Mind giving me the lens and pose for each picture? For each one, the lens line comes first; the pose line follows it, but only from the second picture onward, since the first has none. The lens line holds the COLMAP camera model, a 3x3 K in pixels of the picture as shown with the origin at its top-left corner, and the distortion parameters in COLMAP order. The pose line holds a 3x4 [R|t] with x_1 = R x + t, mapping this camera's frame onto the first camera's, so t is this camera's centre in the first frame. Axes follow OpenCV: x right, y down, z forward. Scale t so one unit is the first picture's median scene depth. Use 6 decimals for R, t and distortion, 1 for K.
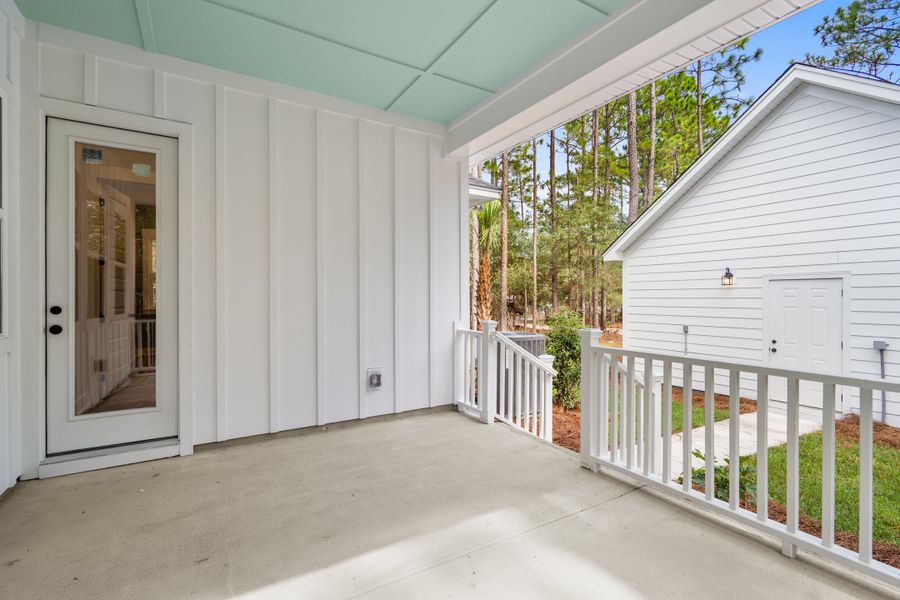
lens RADIAL K [[409.2, 0, 449.2], [0, 409.2, 301.7], [0, 0, 1]] dist [-0.000791, 0.000116]
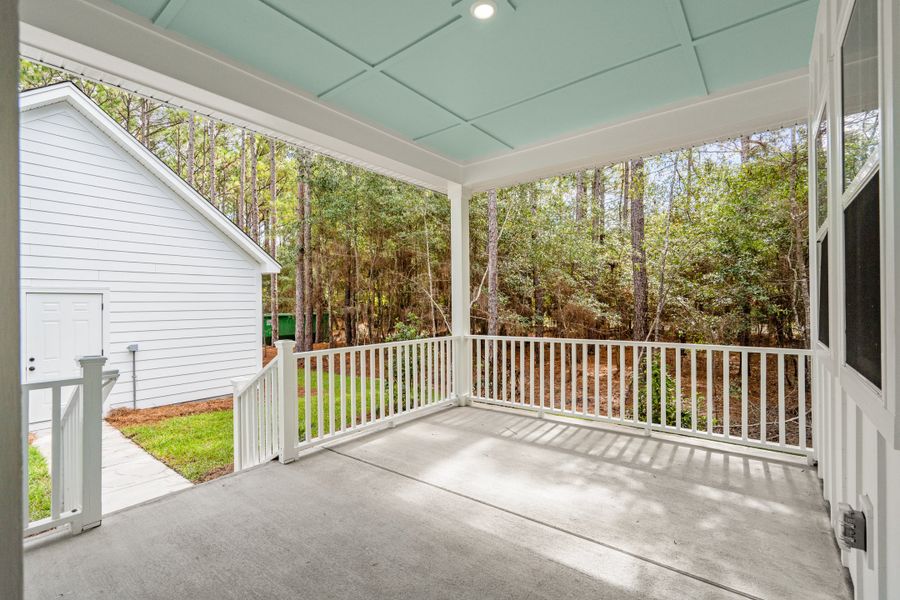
lens RADIAL K [[409.2, 0, 449.2], [0, 409.2, 301.7], [0, 0, 1]] dist [-0.000791, 0.000116]
pose [[-0.350923, 0.009796, 0.936353, -0.455987], [0.018643, 0.999820, -0.003473, -0.013554], [-0.936219, 0.016238, -0.351042, 0.501237]]
